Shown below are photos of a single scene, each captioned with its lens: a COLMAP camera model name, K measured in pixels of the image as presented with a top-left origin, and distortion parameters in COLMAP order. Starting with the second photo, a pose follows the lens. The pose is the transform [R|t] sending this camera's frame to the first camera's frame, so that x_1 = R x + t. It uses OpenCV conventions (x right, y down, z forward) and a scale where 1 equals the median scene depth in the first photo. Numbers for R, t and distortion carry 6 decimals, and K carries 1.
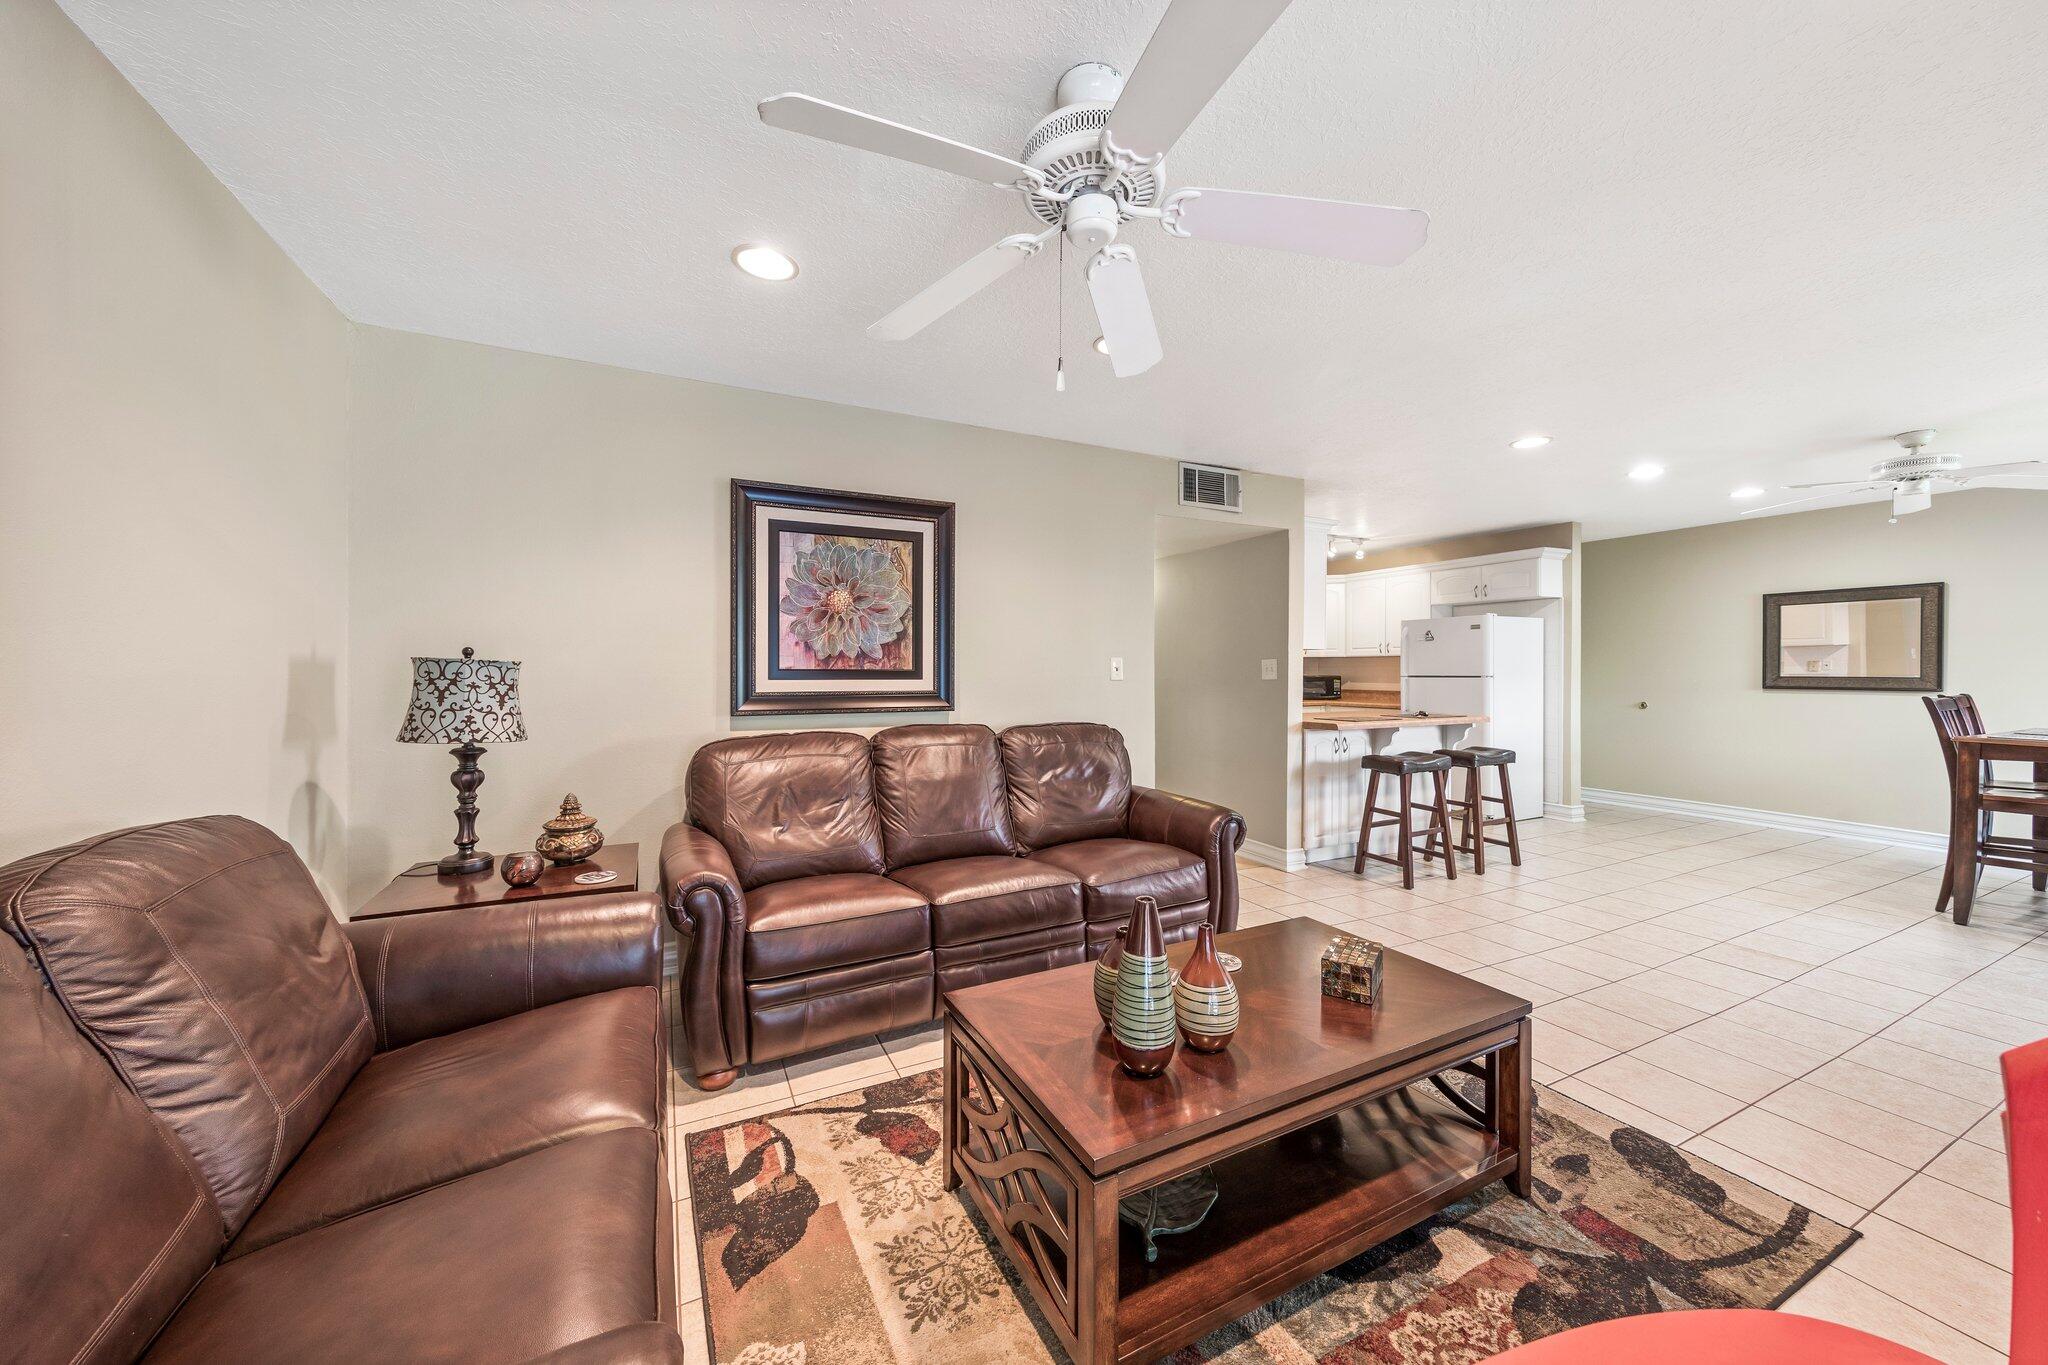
lens RADIAL K [[724.4, 0, 1018.9], [0, 724.4, 670.8], [0, 0, 1]] dist [0.007128, -0.000752]
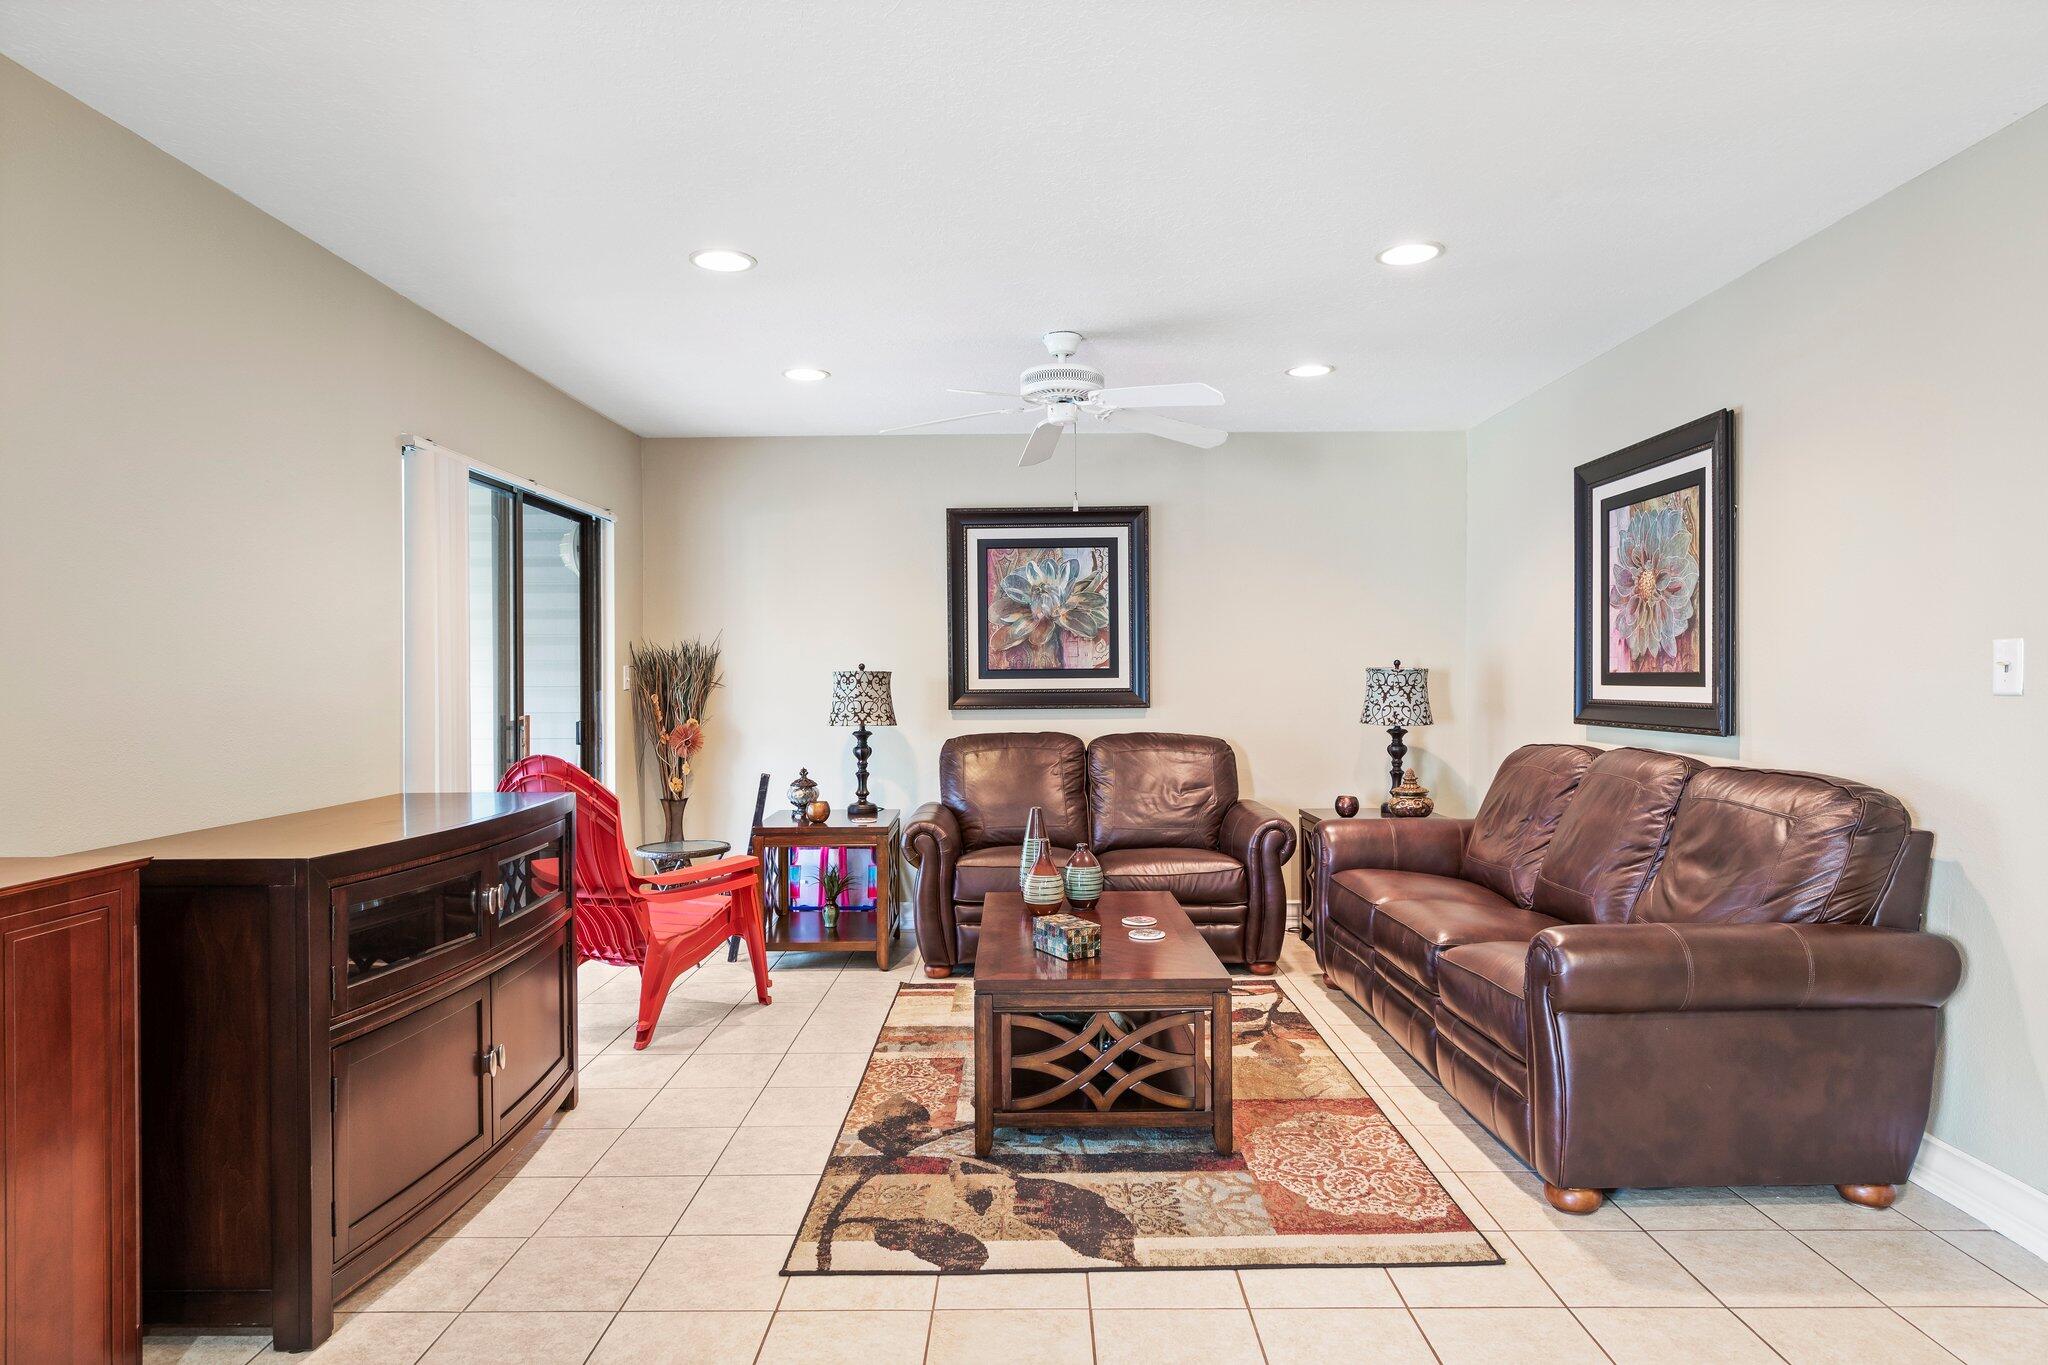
lens RADIAL K [[1170.4, 0, 1035.4], [0, 1170.4, 688.7], [0, 0, 1]] dist [0.023212, -0.000311]
pose [[-0.442926, 0.008732, -0.896516, 0.848462], [0.002859, 0.999961, 0.008326, 0.001919], [0.896554, 0.001125, -0.442933, 0.707167]]
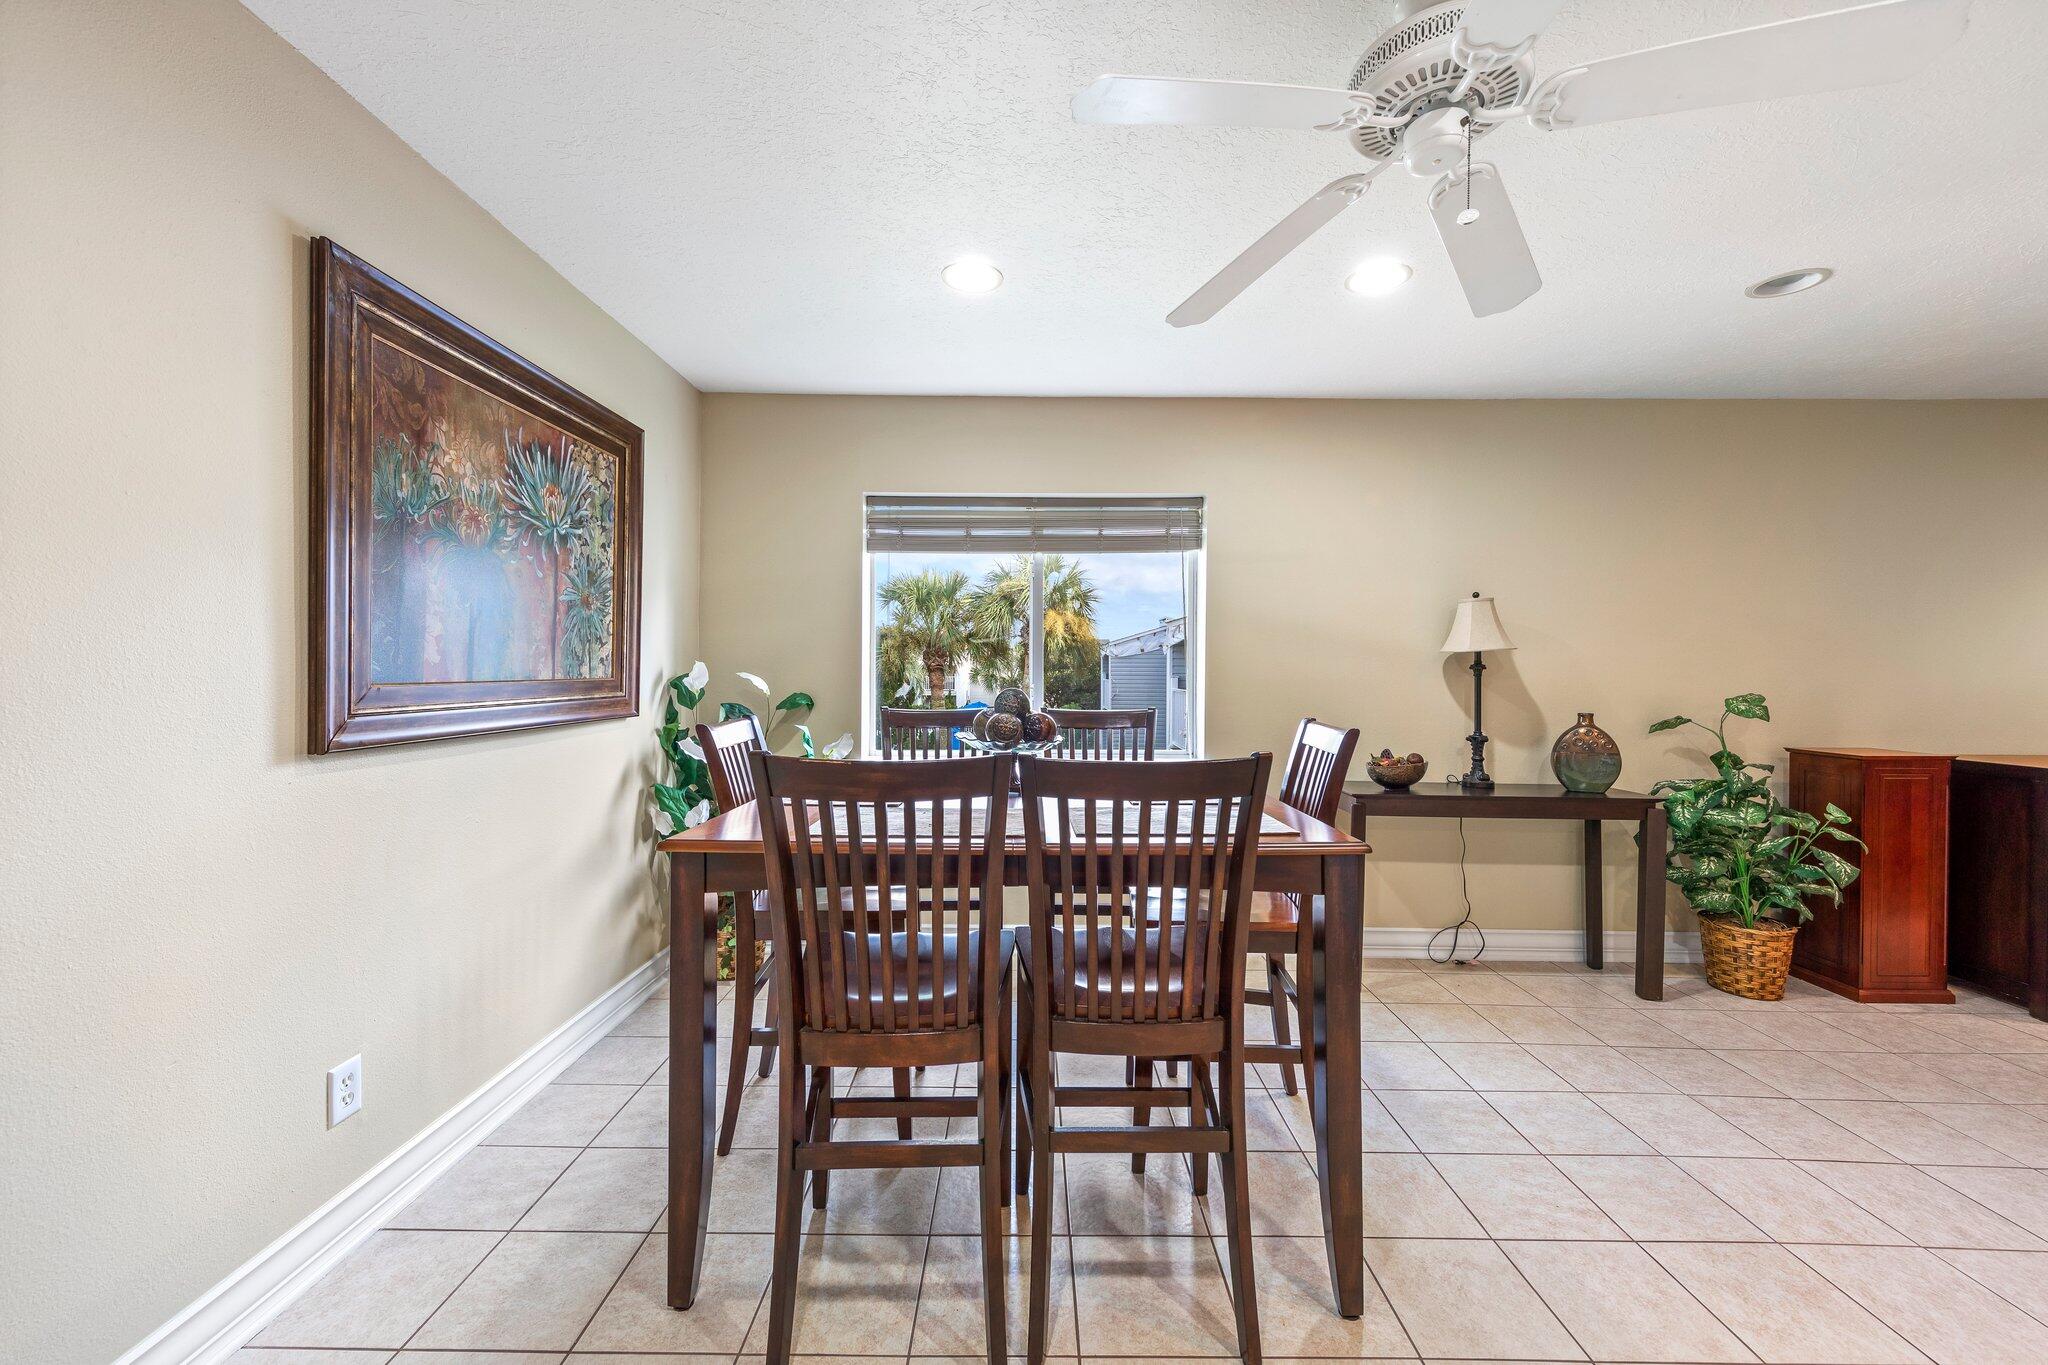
lens RADIAL K [[808.5, 0, 1000.2], [0, 808.5, 680.4], [0, 0, 1]] dist [0.005531, 0.000277]
pose [[-0.895328, -0.012384, 0.445235, 1.006815], [-0.006054, 0.999859, 0.015636, -0.000204], [-0.445366, 0.011303, -0.895277, 1.171050]]
